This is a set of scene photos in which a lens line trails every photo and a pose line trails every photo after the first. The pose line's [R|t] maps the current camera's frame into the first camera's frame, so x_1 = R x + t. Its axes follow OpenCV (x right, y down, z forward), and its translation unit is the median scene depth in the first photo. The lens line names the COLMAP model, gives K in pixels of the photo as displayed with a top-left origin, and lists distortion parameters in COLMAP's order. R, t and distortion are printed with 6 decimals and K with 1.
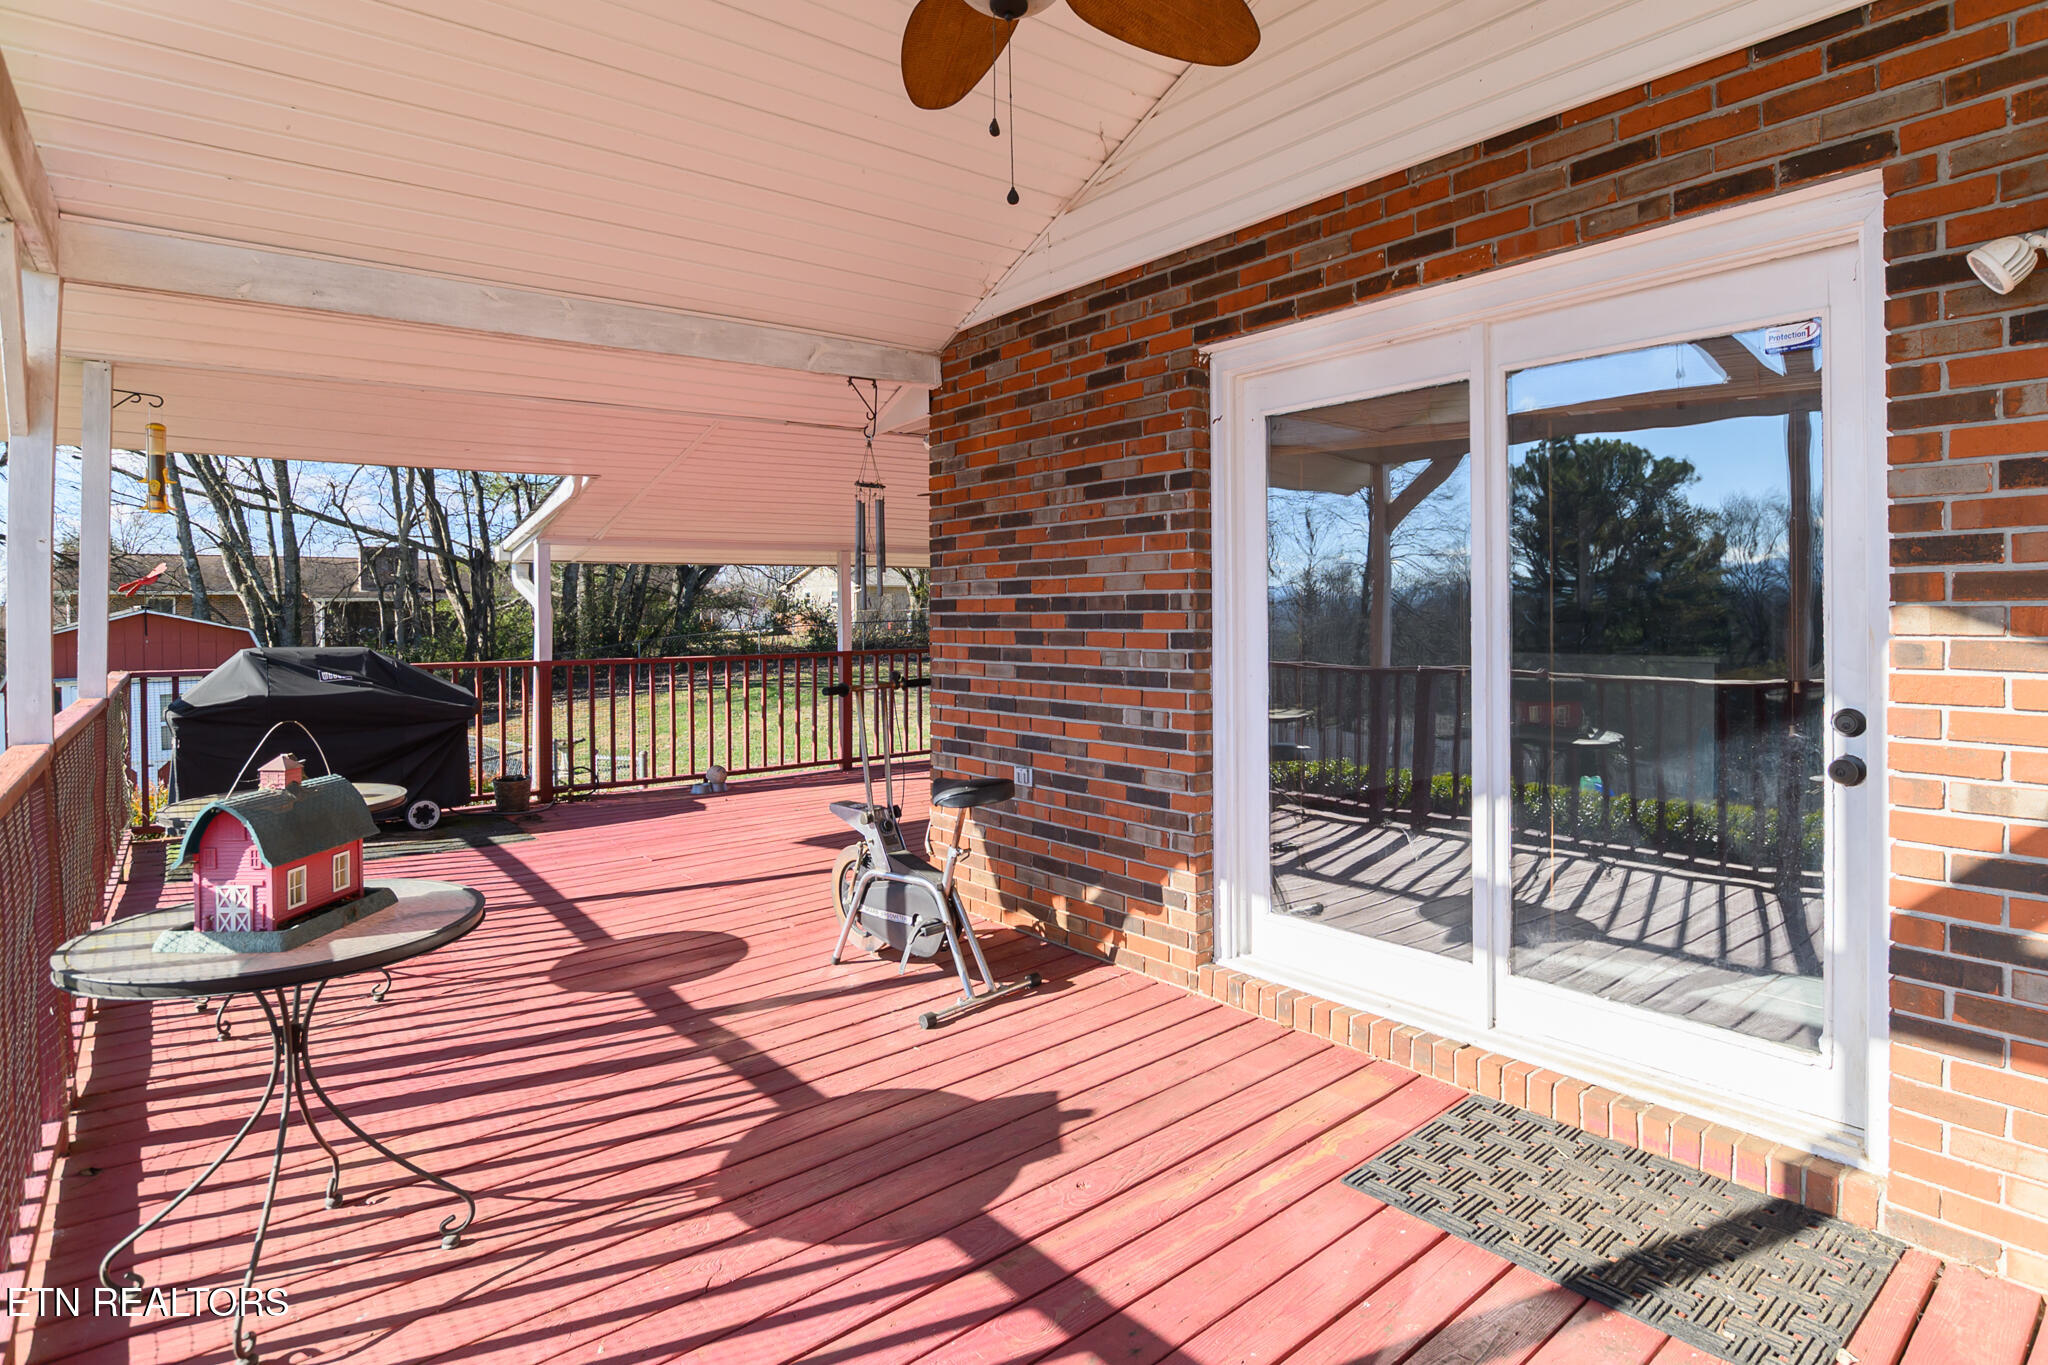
lens RADIAL K [[1049.7, 0, 1025.1], [0, 1049.7, 610.1], [0, 0, 1]] dist [-0.000540, 0.000032]
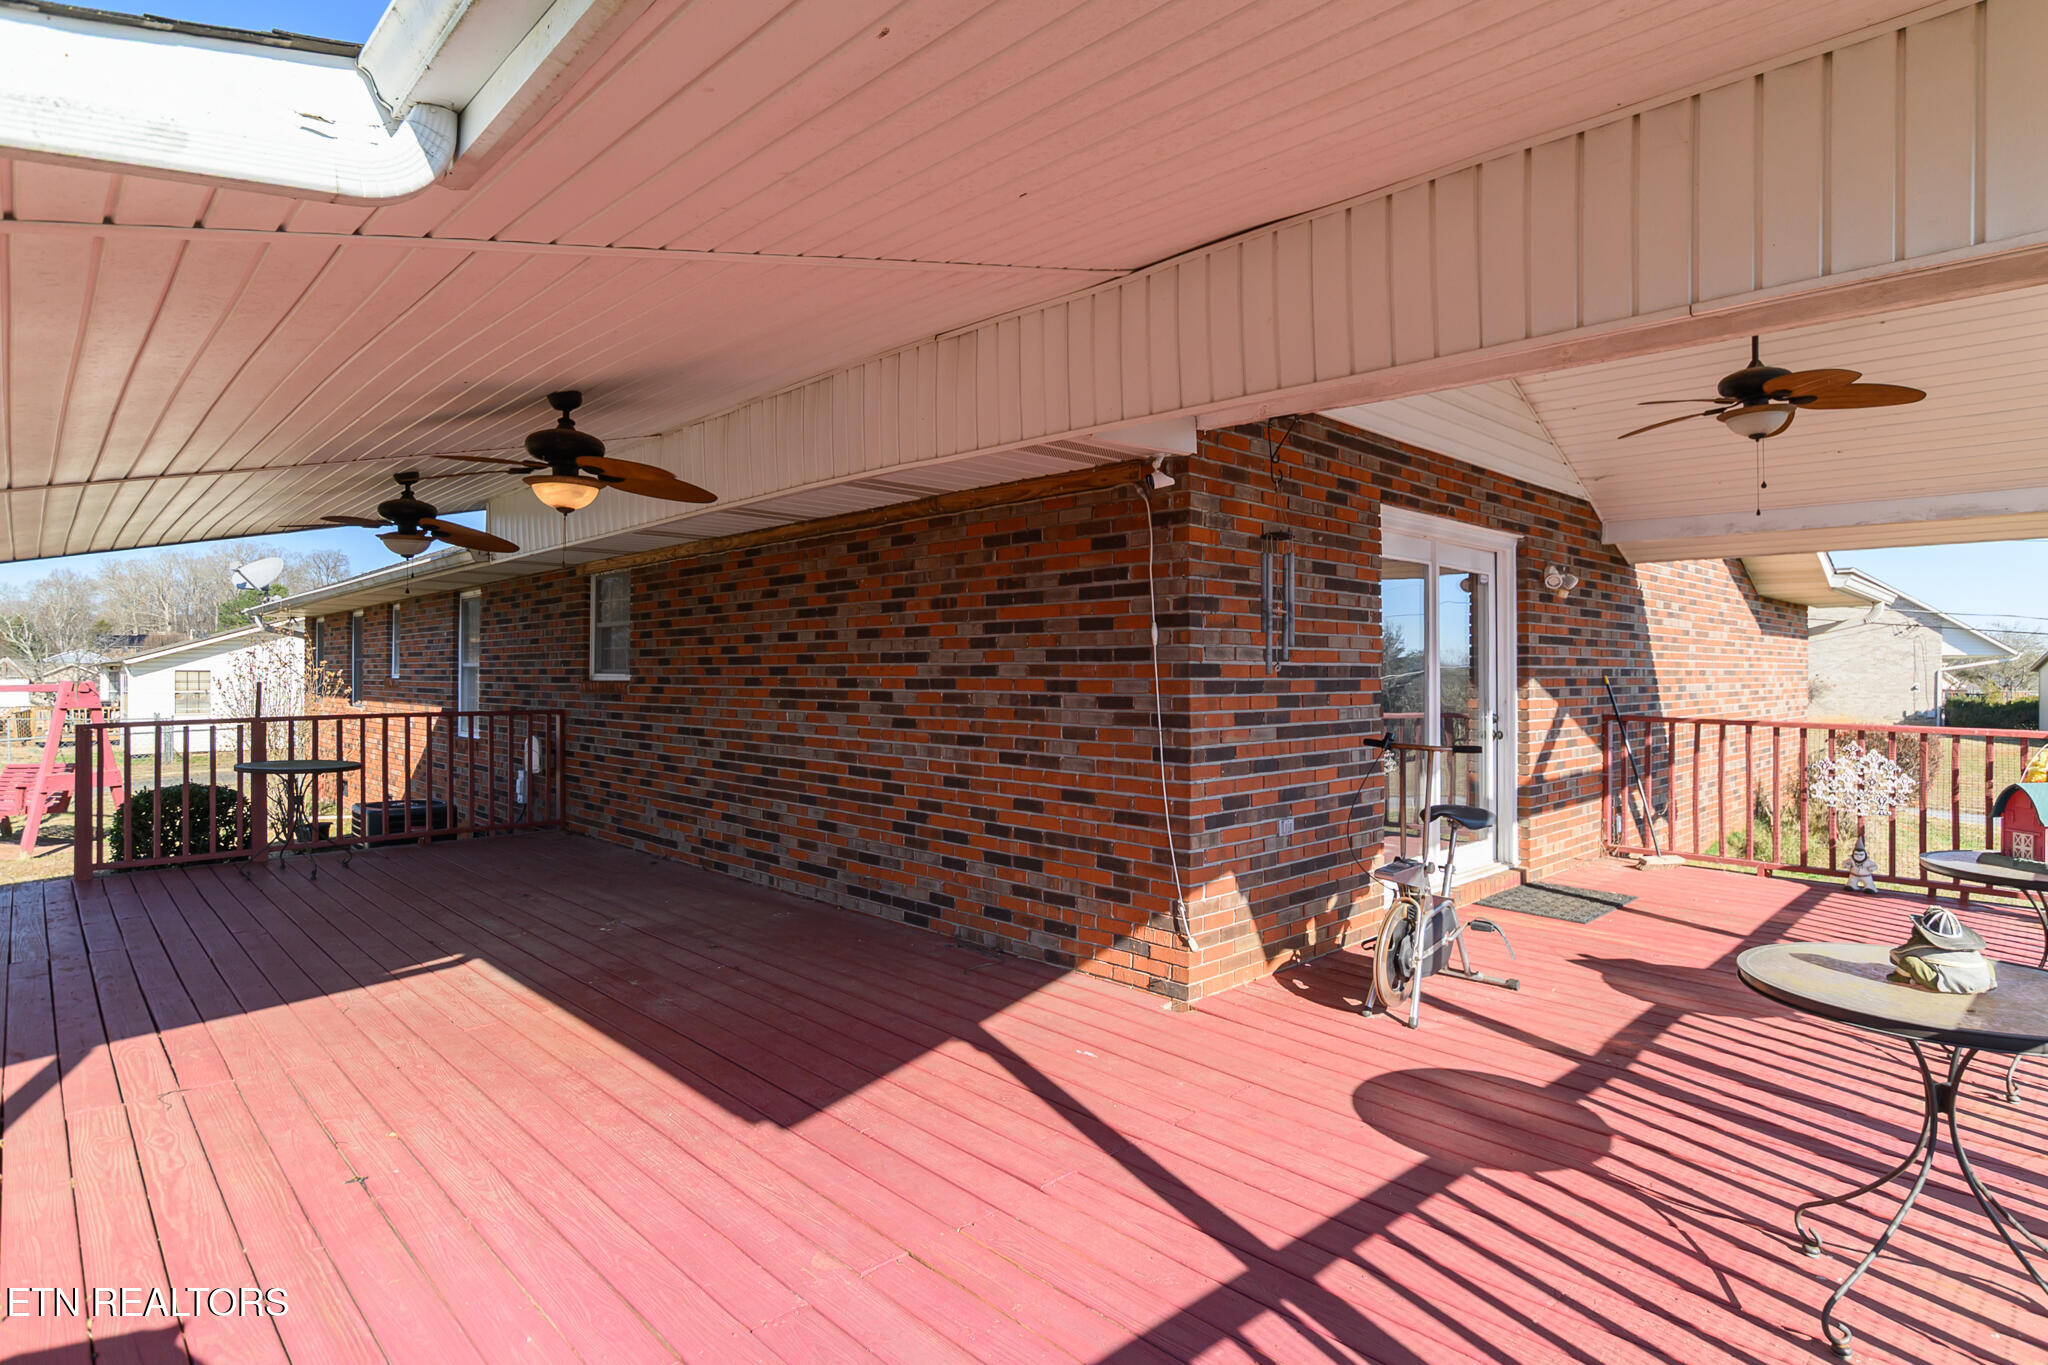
lens RADIAL K [[1060.4, 0, 1024.0], [0, 1060.4, 682.5], [0, 0, 1]] dist [-0.002654, -0.000475]
pose [[-0.078097, 0.010030, 0.996895, -1.171335], [0.004264, 0.999944, -0.009727, 0.017411], [-0.996937, 0.003491, -0.078135, 1.458753]]
